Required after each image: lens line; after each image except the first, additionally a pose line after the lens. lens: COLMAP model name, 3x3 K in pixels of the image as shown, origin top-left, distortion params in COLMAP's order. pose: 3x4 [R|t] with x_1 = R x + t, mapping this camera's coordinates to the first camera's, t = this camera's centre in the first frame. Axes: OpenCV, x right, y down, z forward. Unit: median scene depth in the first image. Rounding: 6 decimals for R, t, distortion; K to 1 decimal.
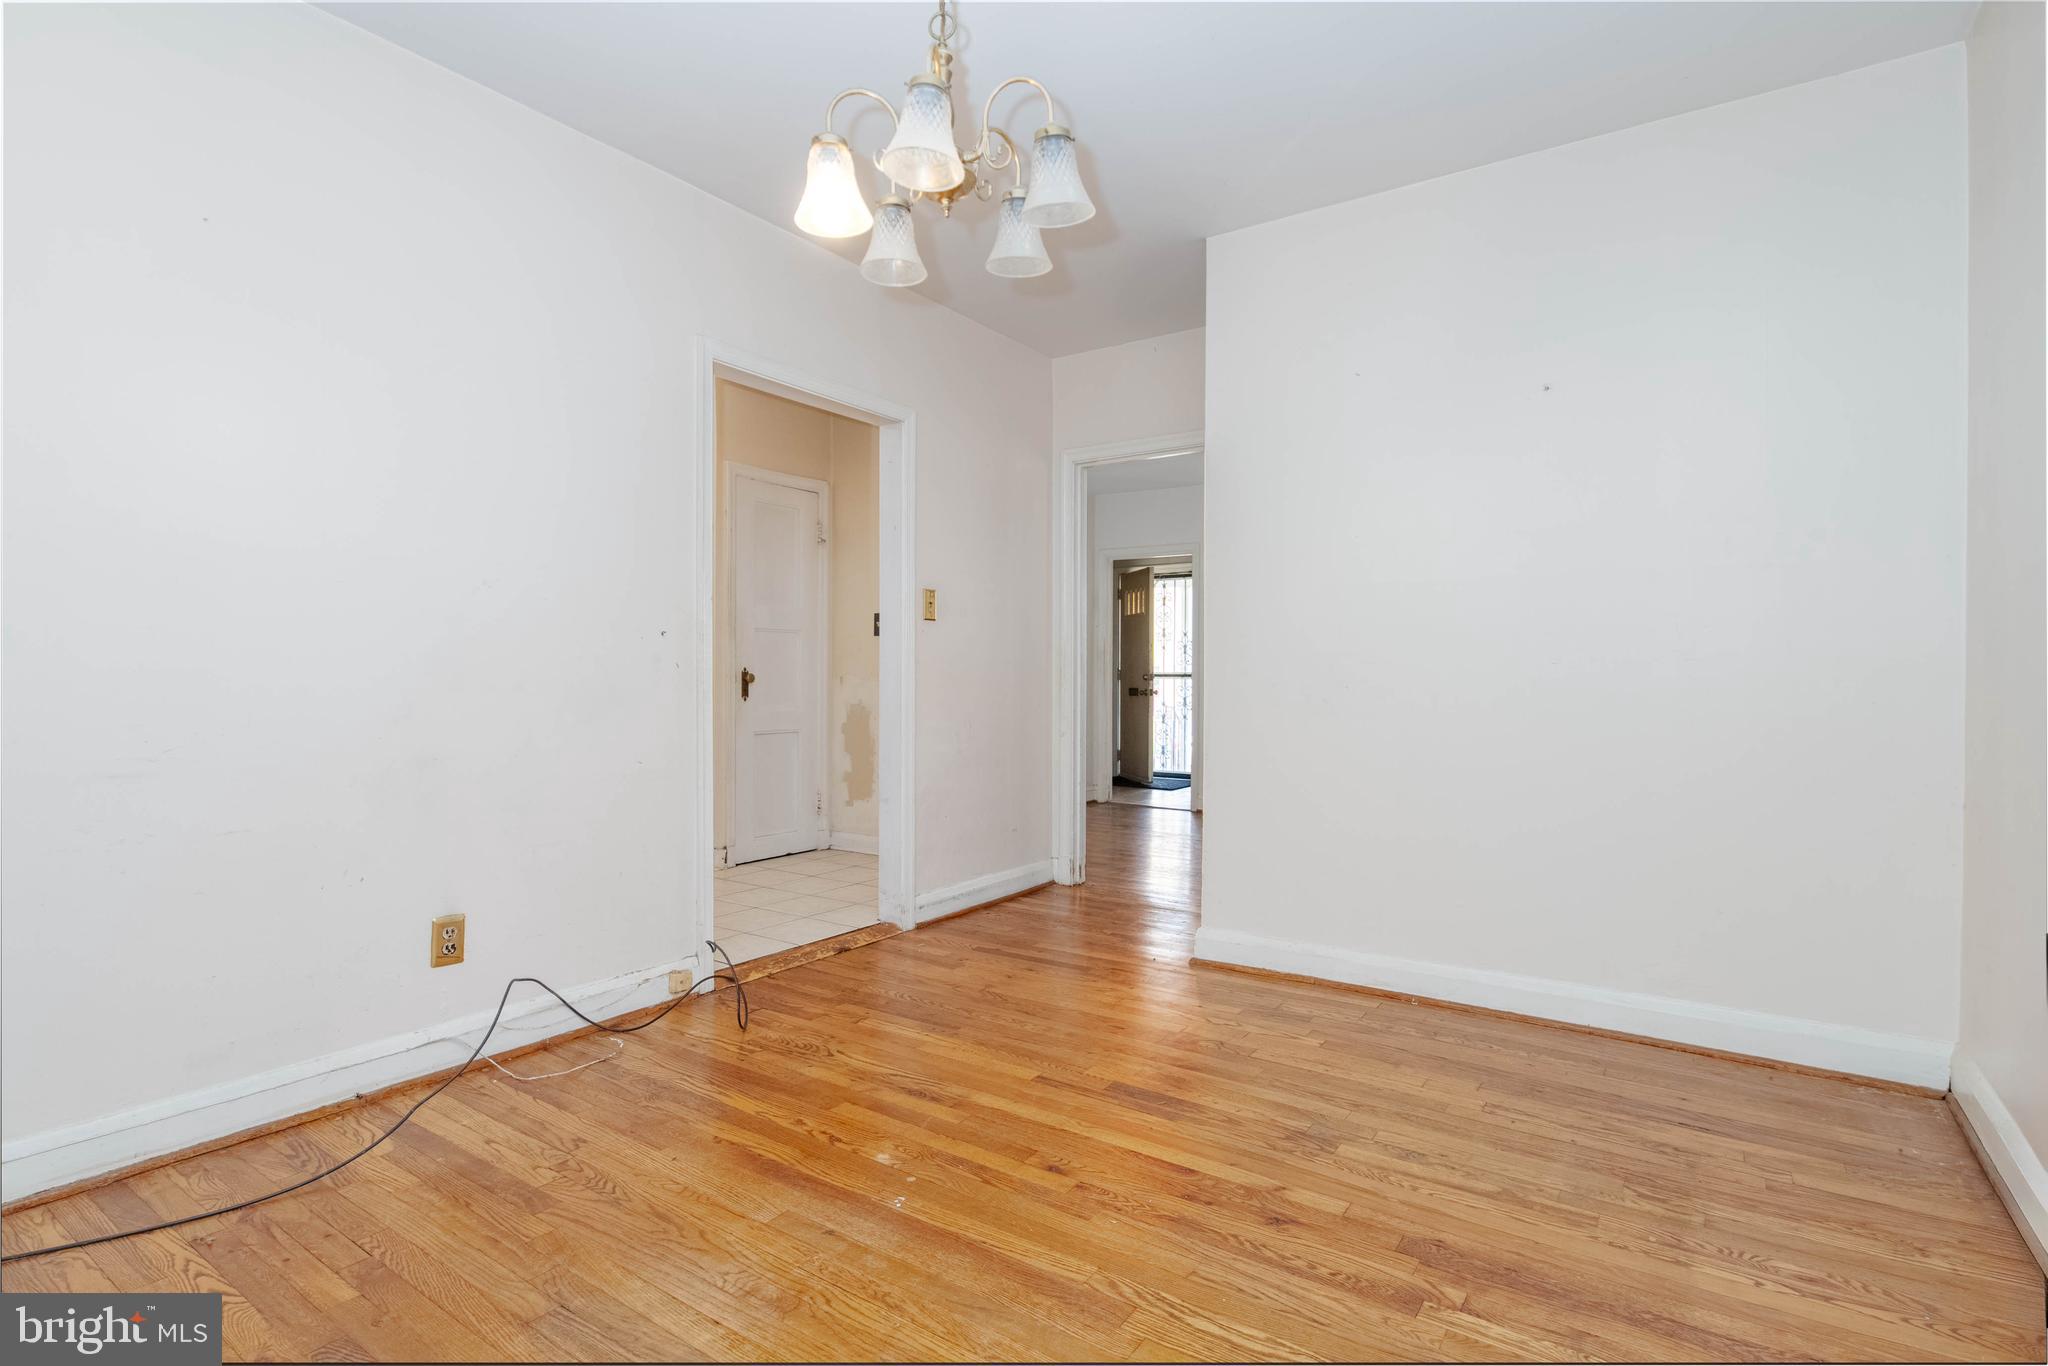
lens RADIAL K [[979.2, 0, 1055.4], [0, 979.2, 686.1], [0, 0, 1]] dist [-0.016581, -0.000336]
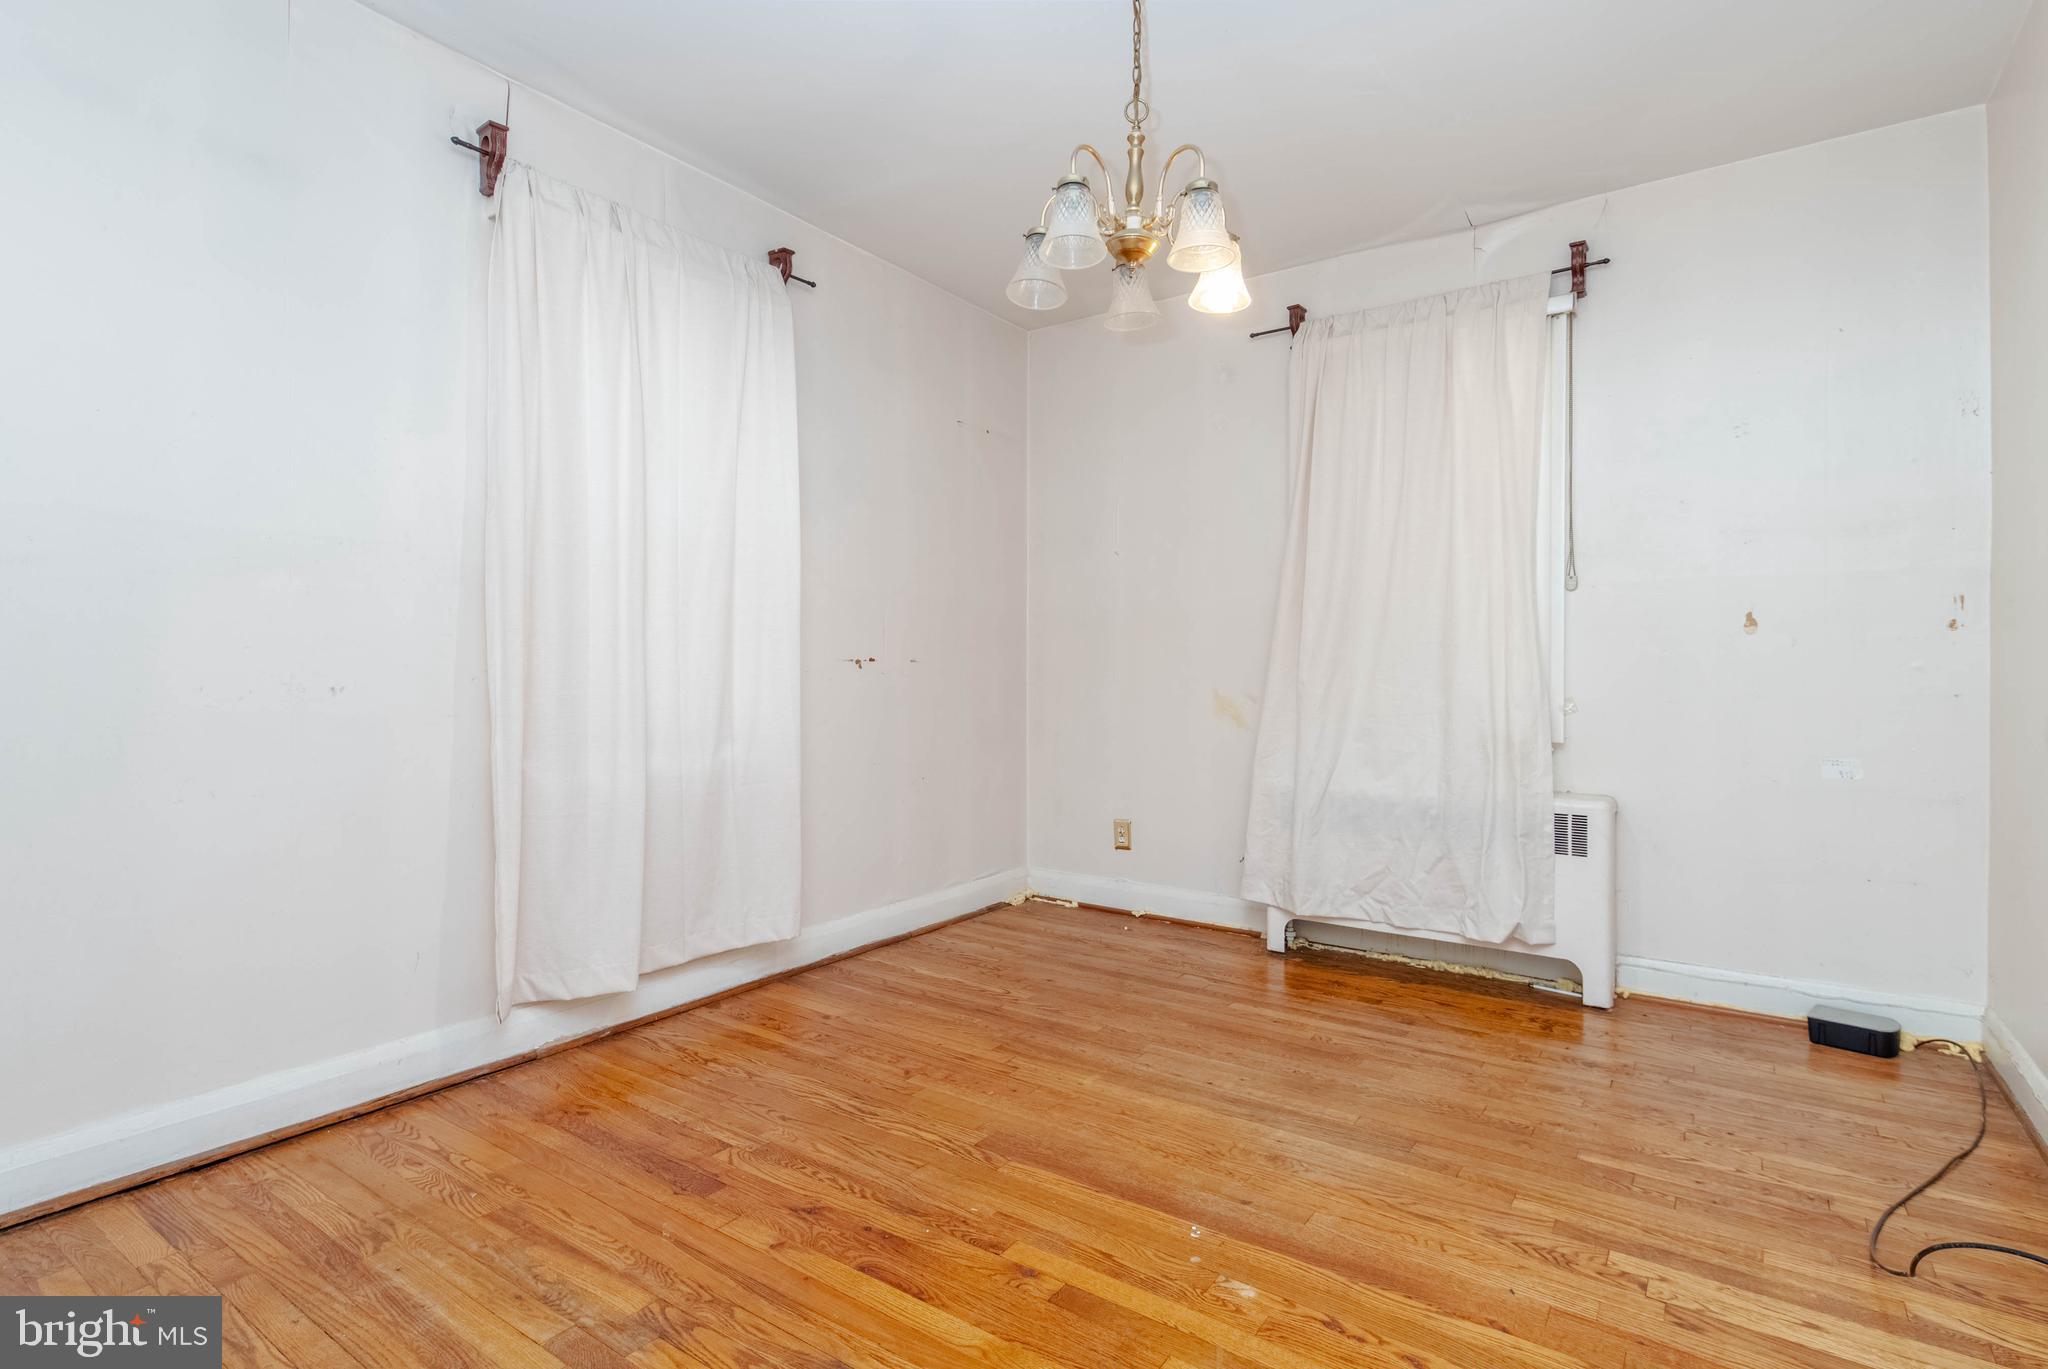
lens RADIAL K [[979.2, 0, 1055.4], [0, 979.2, 687.6], [0, 0, 1]] dist [-0.016581, -0.000336]
pose [[-0.999918, -0.006193, 0.011198, -0.030588], [-0.005864, 0.999559, 0.029123, -0.021910], [-0.011374, 0.029055, -0.999513, 1.805687]]
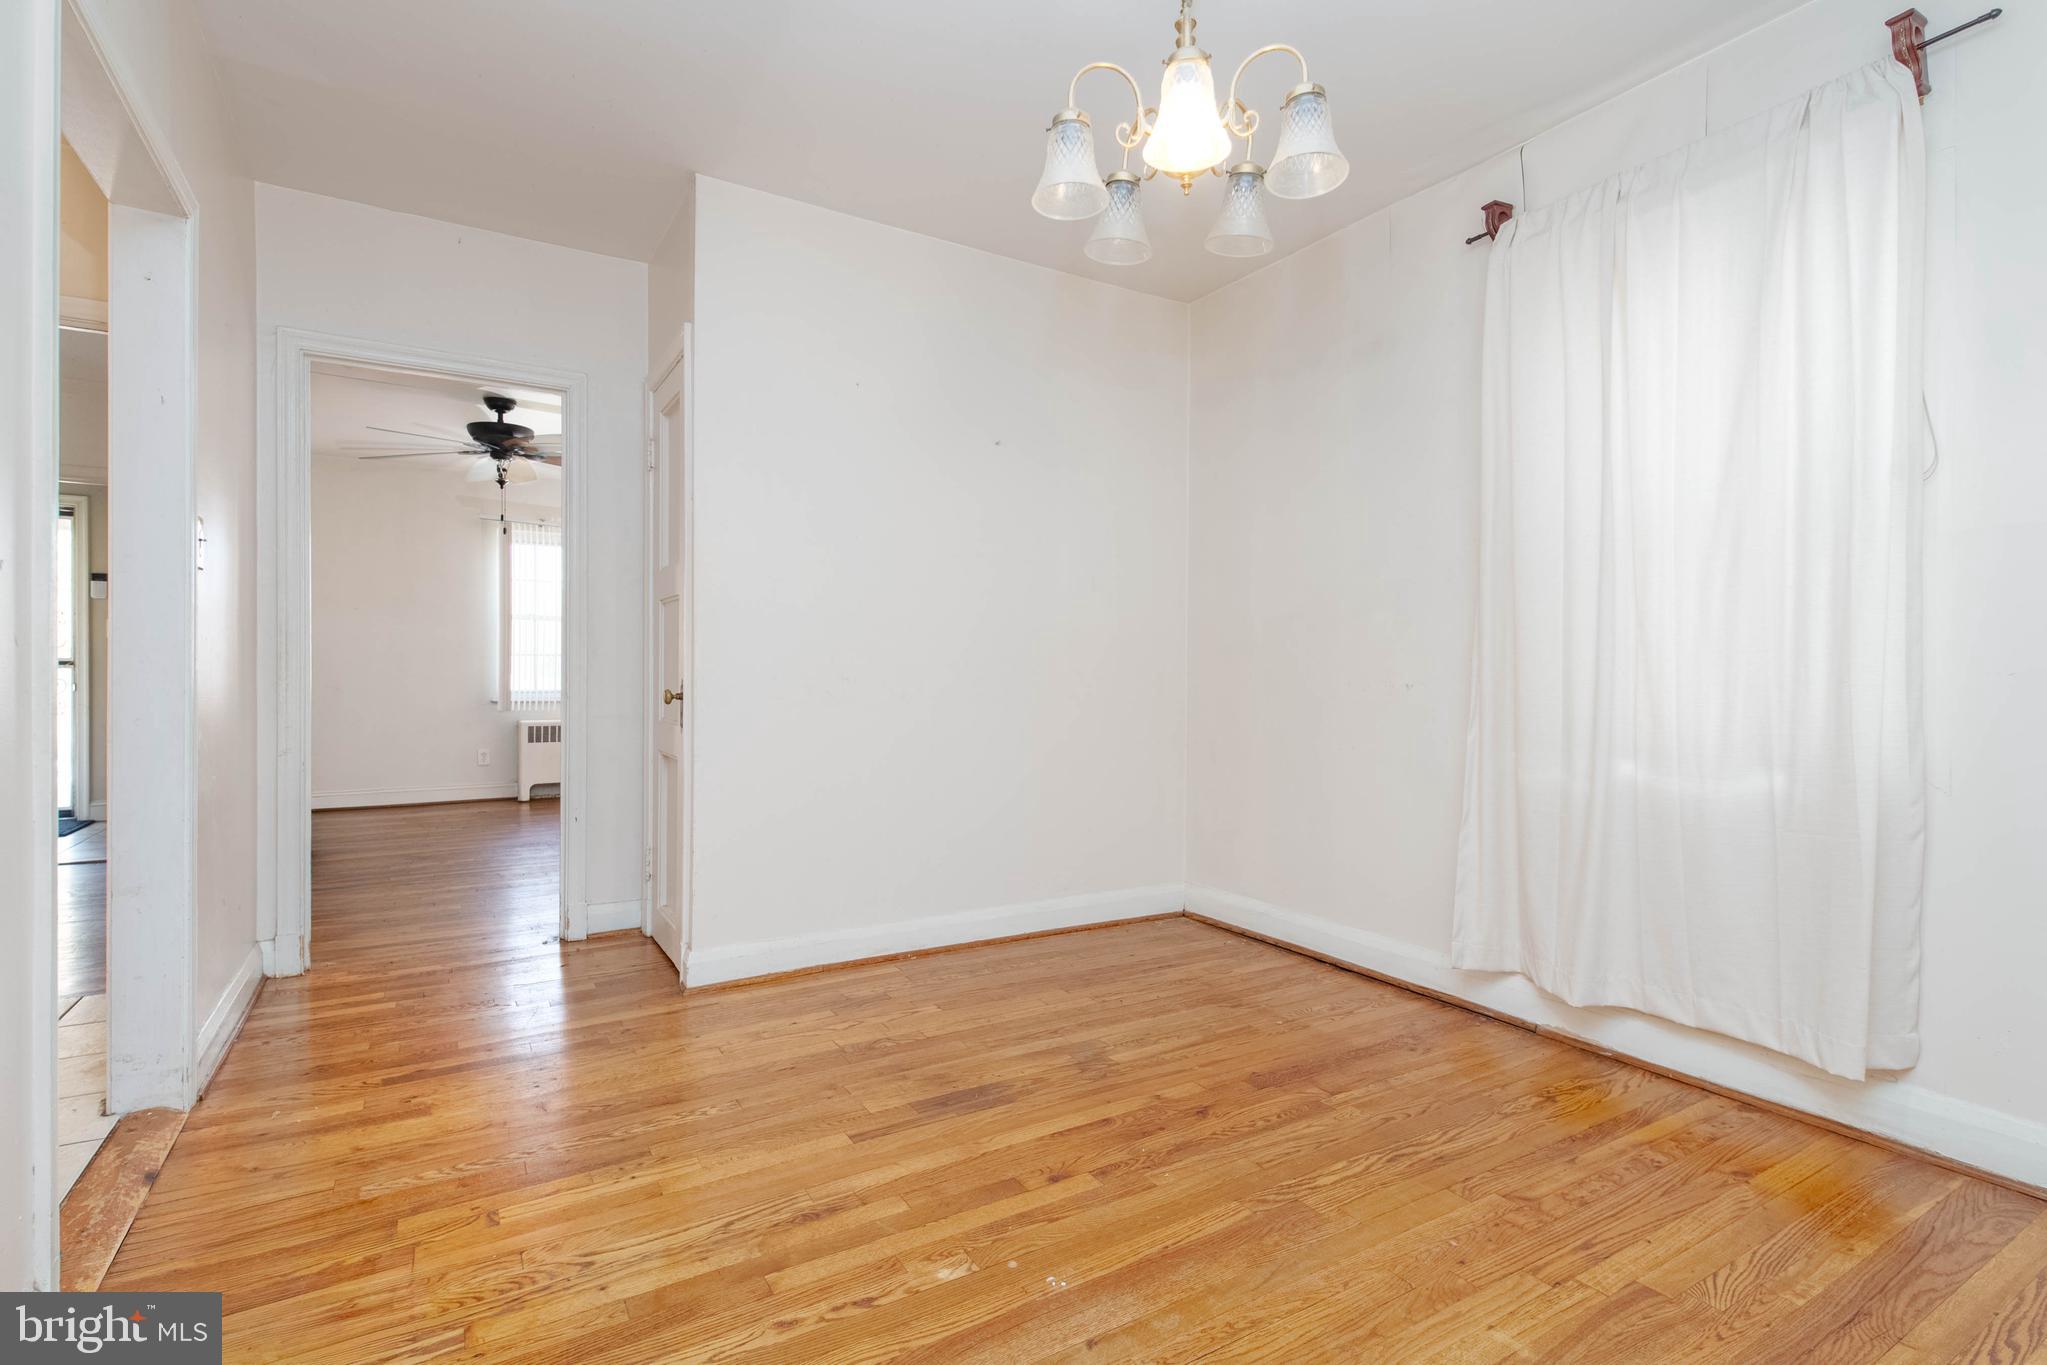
lens RADIAL K [[975.5, 0, 1005.0], [0, 975.5, 677.6], [0, 0, 1]] dist [0.000970, -0.001141]
pose [[0.435988, -0.012878, 0.899860, -0.886538], [0.008542, 0.999912, 0.010171, -0.011126], [-0.899912, 0.003252, 0.436060, 0.622188]]
